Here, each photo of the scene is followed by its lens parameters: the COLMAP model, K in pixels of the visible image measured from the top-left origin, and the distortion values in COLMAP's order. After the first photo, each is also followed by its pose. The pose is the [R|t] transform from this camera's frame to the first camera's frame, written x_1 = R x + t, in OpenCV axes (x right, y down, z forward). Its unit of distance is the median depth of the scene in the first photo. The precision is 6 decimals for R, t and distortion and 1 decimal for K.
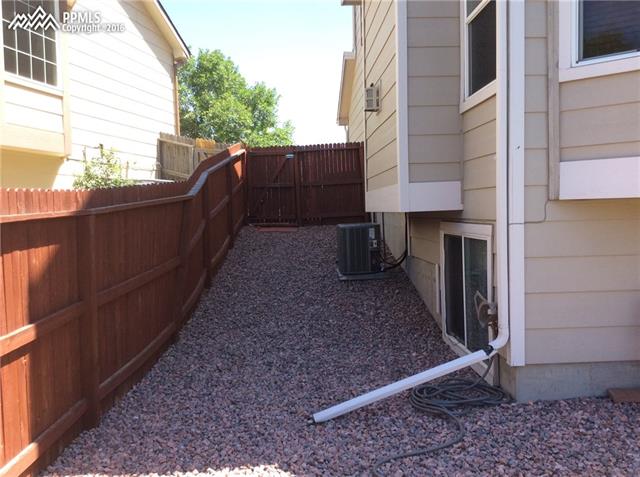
lens RADIAL K [[596.0, 0, 322.7], [0, 596.0, 239.2], [0, 0, 1]] dist [0.128945, -0.220480]
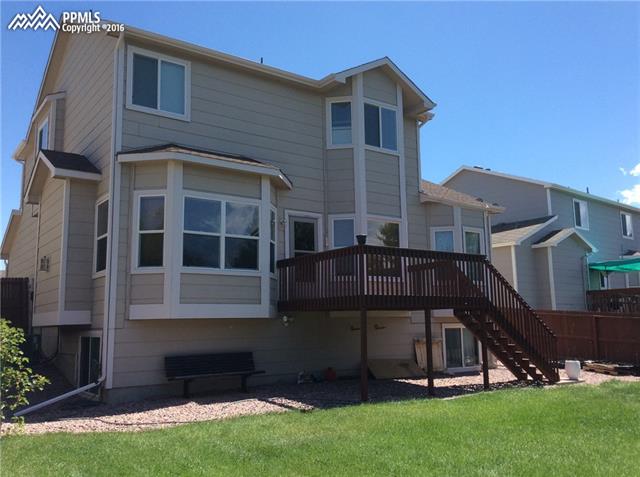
lens RADIAL K [[587.2, 0, 337.1], [0, 587.2, 241.3], [0, 0, 1]] dist [0.072859, -0.178913]
pose [[0.829220, 0.089459, 0.551717, -0.248237], [0.024155, 0.980450, -0.195281, 0.103227], [-0.558401, 0.175258, 0.810847, -1.359582]]
